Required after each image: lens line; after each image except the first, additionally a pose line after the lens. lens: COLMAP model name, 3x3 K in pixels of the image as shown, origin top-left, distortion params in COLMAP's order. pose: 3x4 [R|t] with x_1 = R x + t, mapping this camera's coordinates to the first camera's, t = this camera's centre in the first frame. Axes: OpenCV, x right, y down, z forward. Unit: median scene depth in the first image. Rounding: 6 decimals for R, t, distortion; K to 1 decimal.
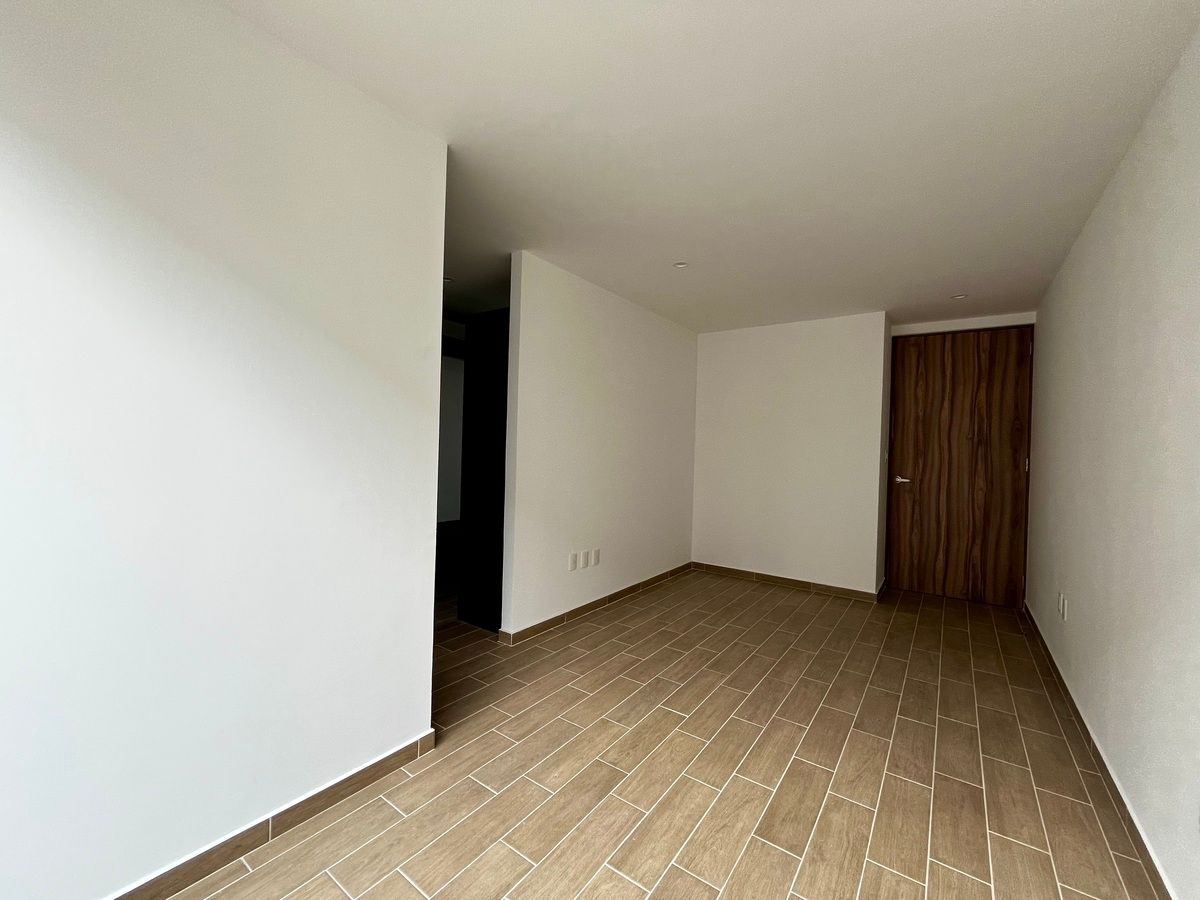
lens RADIAL K [[488.2, 0, 597.5], [0, 488.2, 451.1], [0, 0, 1]] dist [-0.002683, 0.000494]
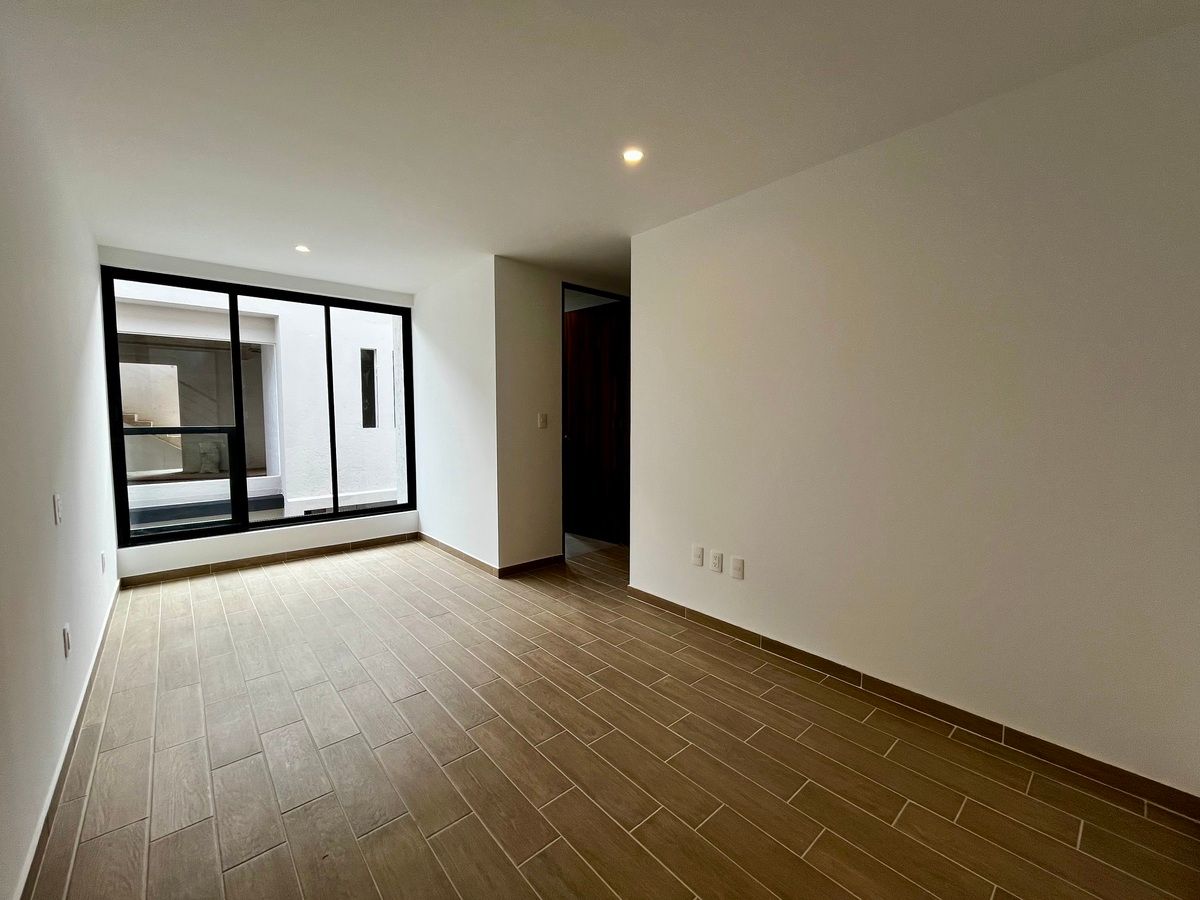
lens RADIAL K [[488.2, 0, 601.1], [0, 488.2, 453.0], [0, 0, 1]] dist [-0.002683, 0.000494]
pose [[-0.223407, 0.043969, -0.973733, 1.035133], [-0.014287, 0.998727, 0.048376, 0.014206], [0.974621, 0.024719, -0.222494, 1.317543]]
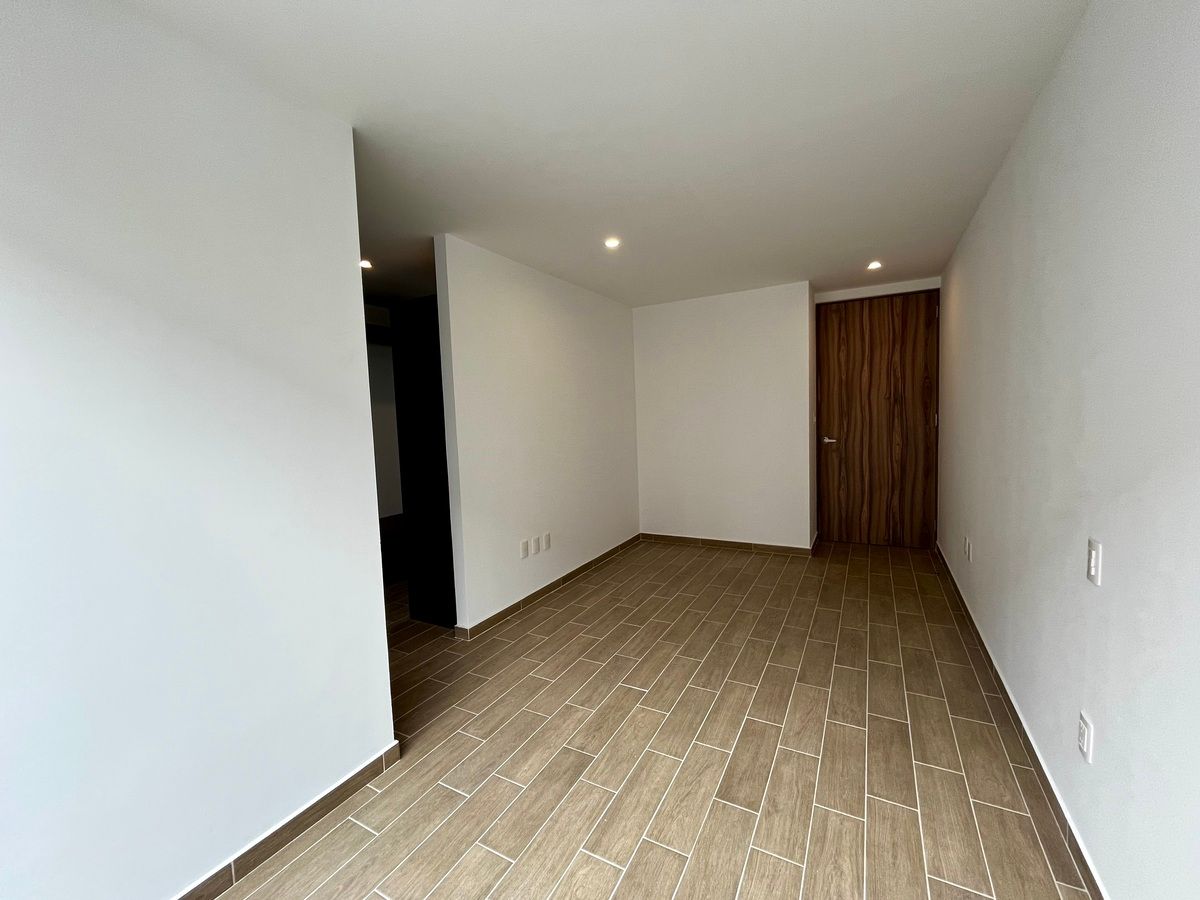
lens RADIAL K [[488.2, 0, 597.5], [0, 488.2, 452.2], [0, 0, 1]] dist [-0.002683, 0.000494]
pose [[0.990544, -0.075206, 0.114745, -0.002240], [0.067447, 0.995259, 0.070074, -0.040297], [-0.119471, -0.061672, 0.990920, 0.004436]]
